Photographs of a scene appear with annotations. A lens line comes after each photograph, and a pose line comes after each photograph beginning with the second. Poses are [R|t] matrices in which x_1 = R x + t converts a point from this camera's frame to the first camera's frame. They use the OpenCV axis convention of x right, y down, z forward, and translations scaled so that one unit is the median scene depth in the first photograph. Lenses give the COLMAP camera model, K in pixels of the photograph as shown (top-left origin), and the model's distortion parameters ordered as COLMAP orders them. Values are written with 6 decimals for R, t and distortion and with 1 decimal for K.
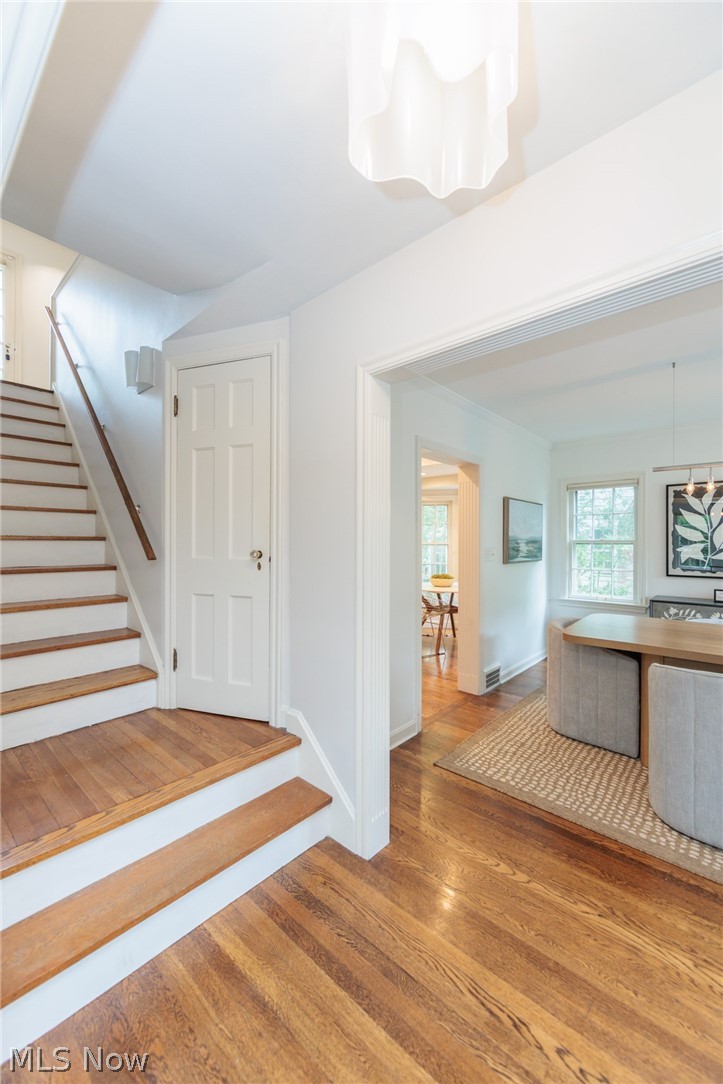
lens RADIAL K [[423.2, 0, 361.5], [0, 423.2, 542.0], [0, 0, 1]] dist [-0.001343, -0.000241]
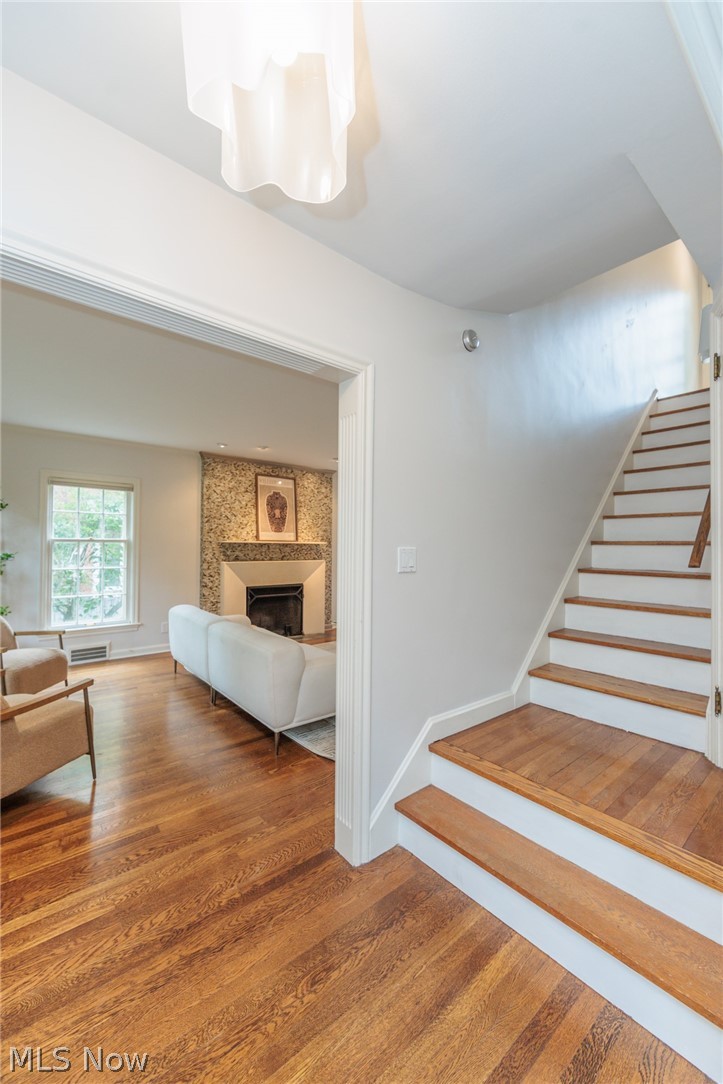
lens RADIAL K [[433.9, 0, 361.5], [0, 433.9, 542.0], [0, 0, 1]] dist [-0.000426, -0.000131]
pose [[-0.138226, -0.012380, -0.990323, 0.625505], [-0.011412, 0.999875, -0.010906, 0.014016], [0.990335, 0.009794, -0.138350, 0.715416]]
